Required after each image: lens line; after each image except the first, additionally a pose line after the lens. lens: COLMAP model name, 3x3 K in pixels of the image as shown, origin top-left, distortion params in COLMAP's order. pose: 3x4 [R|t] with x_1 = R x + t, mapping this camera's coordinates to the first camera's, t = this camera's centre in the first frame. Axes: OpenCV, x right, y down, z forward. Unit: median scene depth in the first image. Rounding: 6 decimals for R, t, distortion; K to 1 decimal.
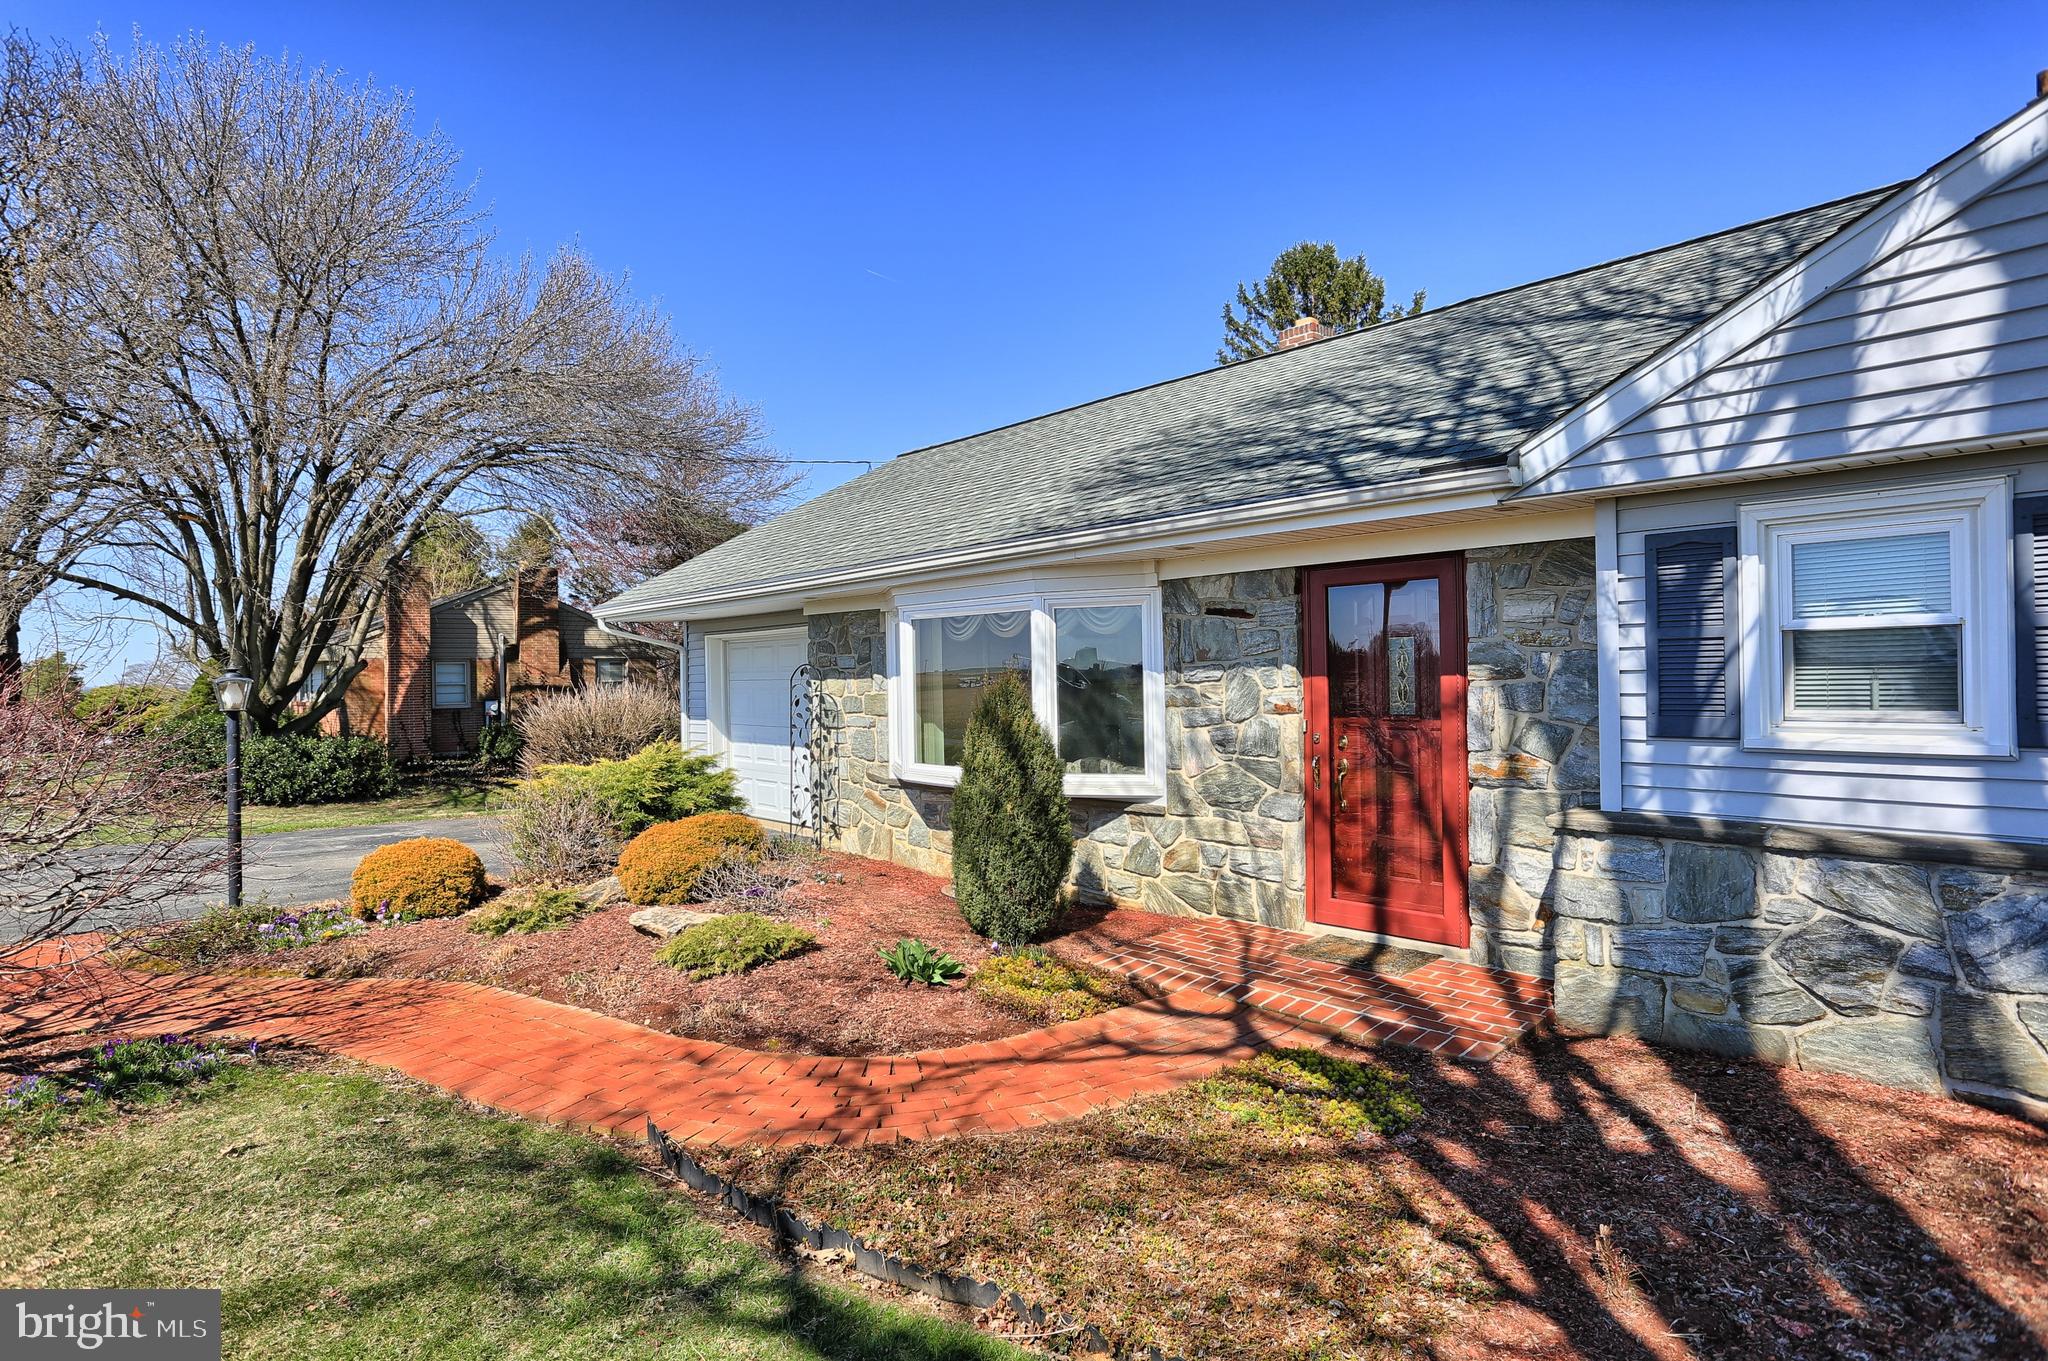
lens RADIAL K [[1047.5, 0, 1037.5], [0, 1047.5, 678.6], [0, 0, 1]] dist [-0.045209, 0.008301]
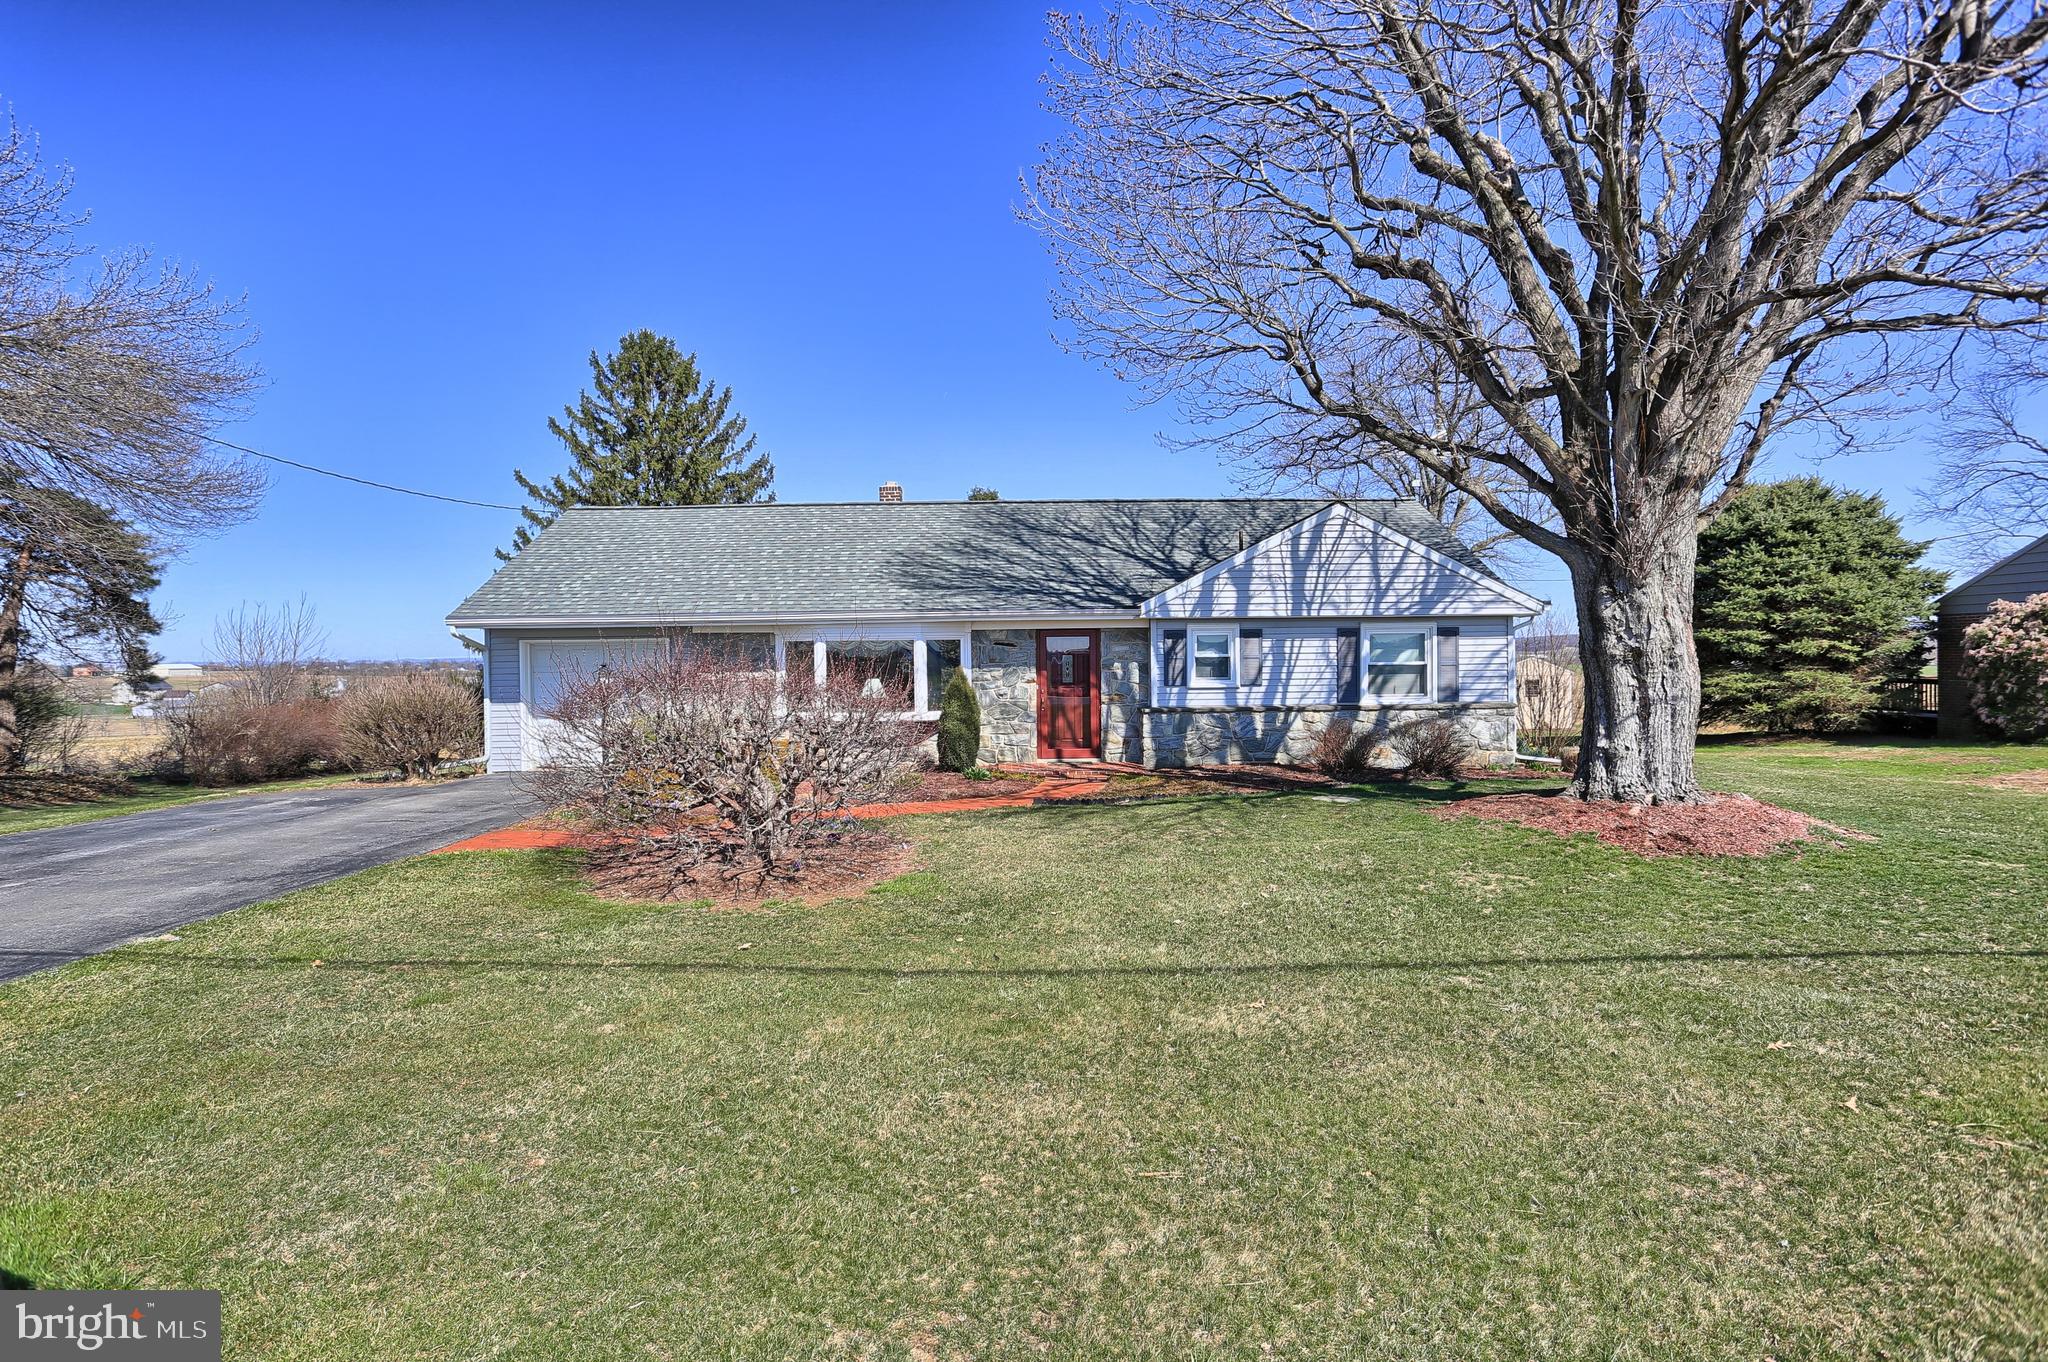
lens RADIAL K [[1047.5, 0, 1037.4], [0, 1047.5, 673.9], [0, 0, 1]] dist [-0.045209, 0.008301]
pose [[0.667850, -0.007556, 0.744258, -1.360413], [0.002478, 0.999966, 0.007927, -0.008757], [-0.744292, -0.003450, 0.667845, -0.630500]]
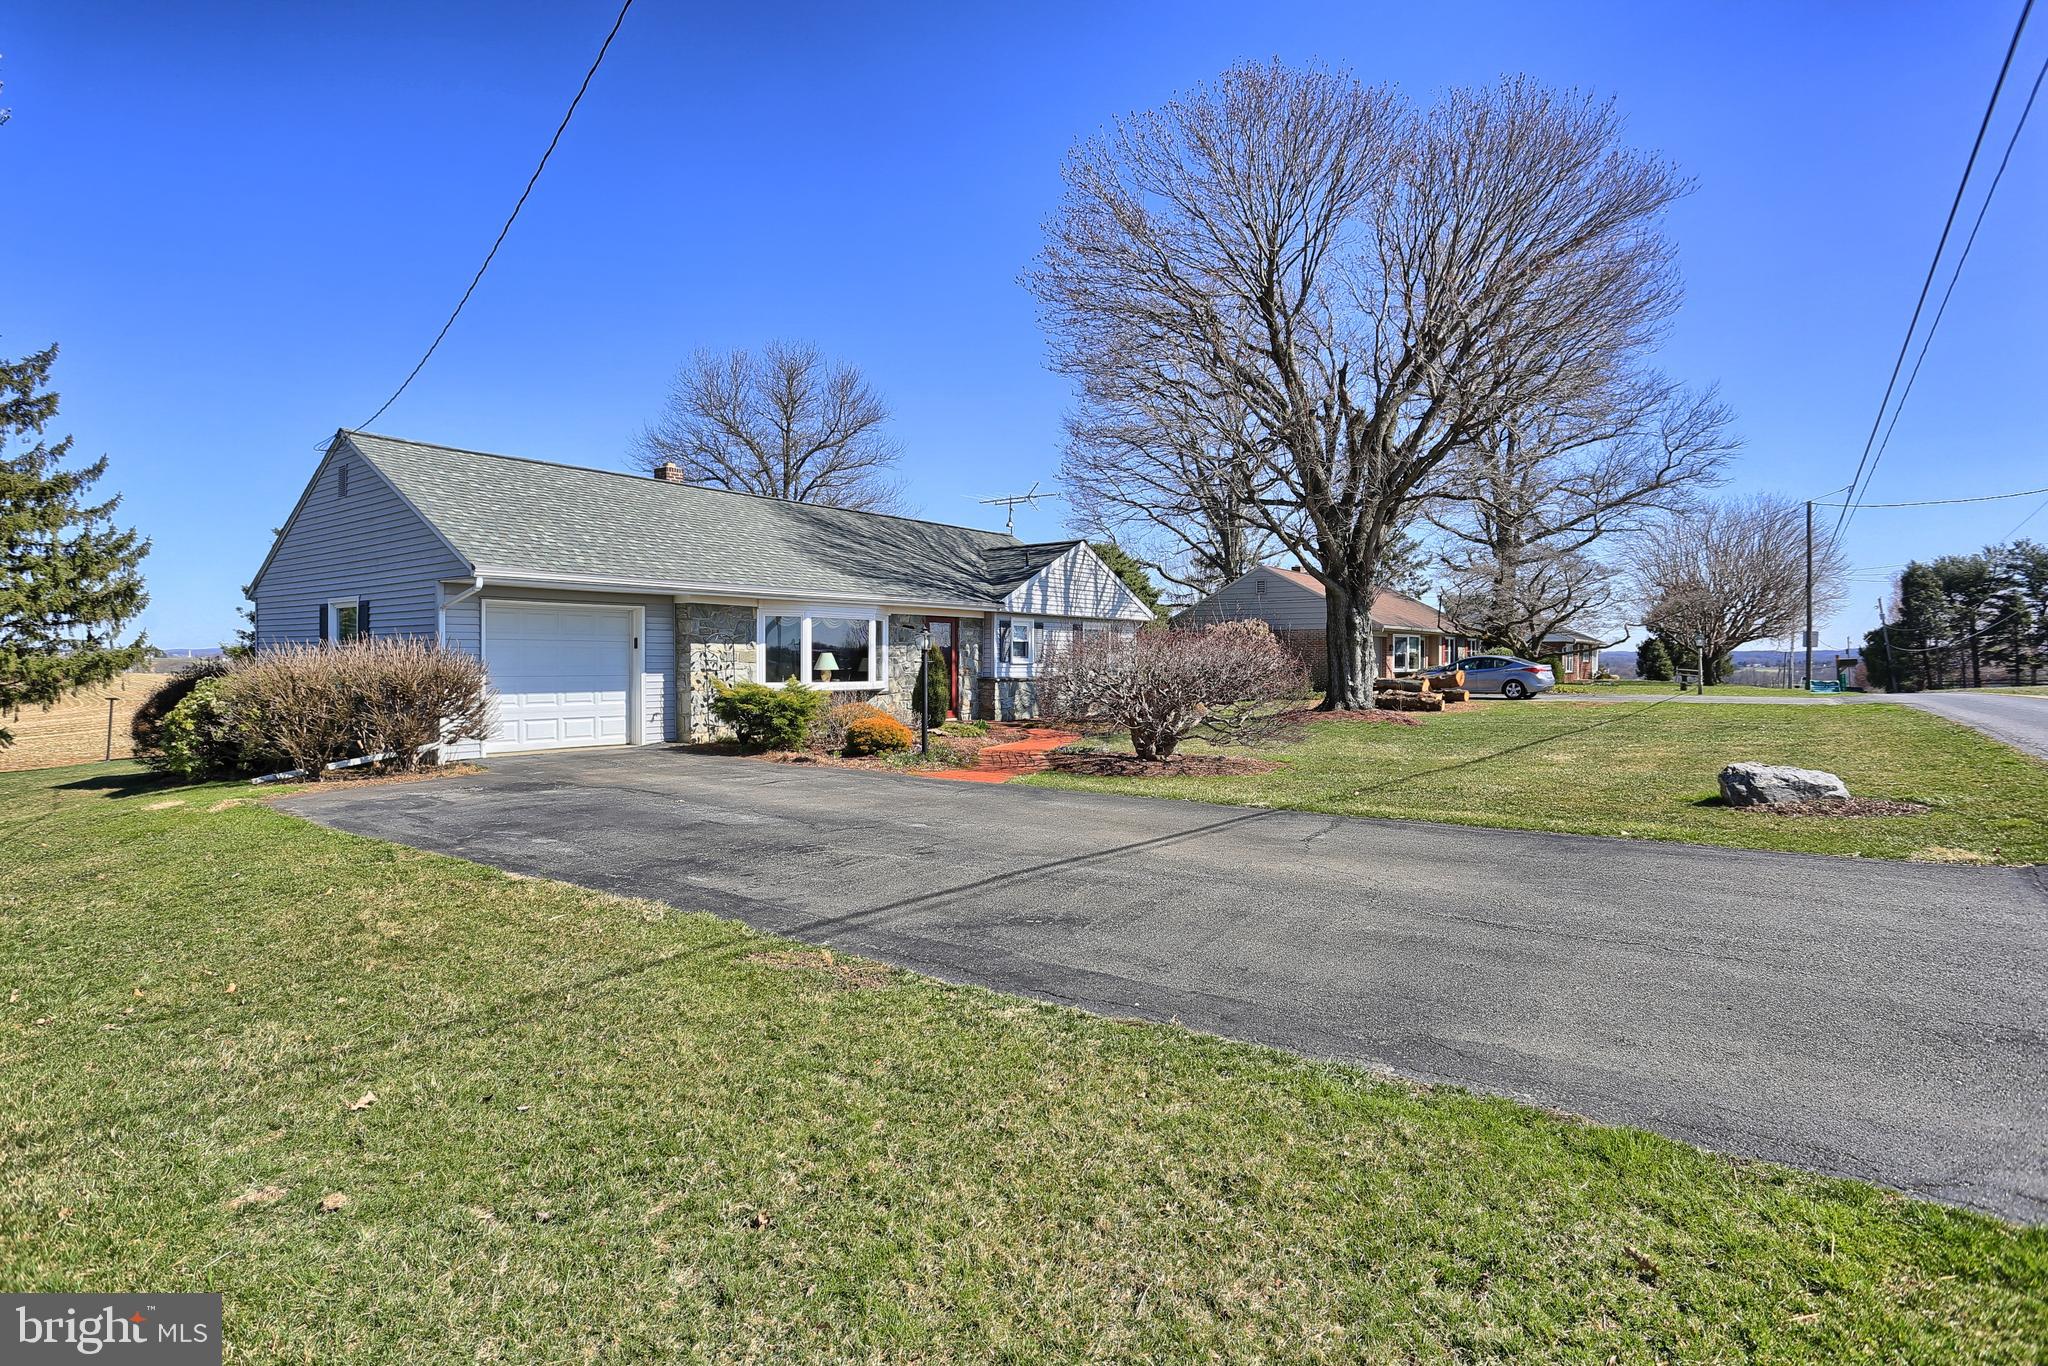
lens RADIAL K [[1047.5, 0, 1024.3], [0, 1047.5, 675.0], [0, 0, 1]] dist [-0.045209, 0.008301]
pose [[-0.173429, -0.002718, 0.984843, -2.430758], [-0.002285, 0.999995, 0.002358, 0.060082], [-0.984844, -0.001841, -0.173434, 0.974945]]
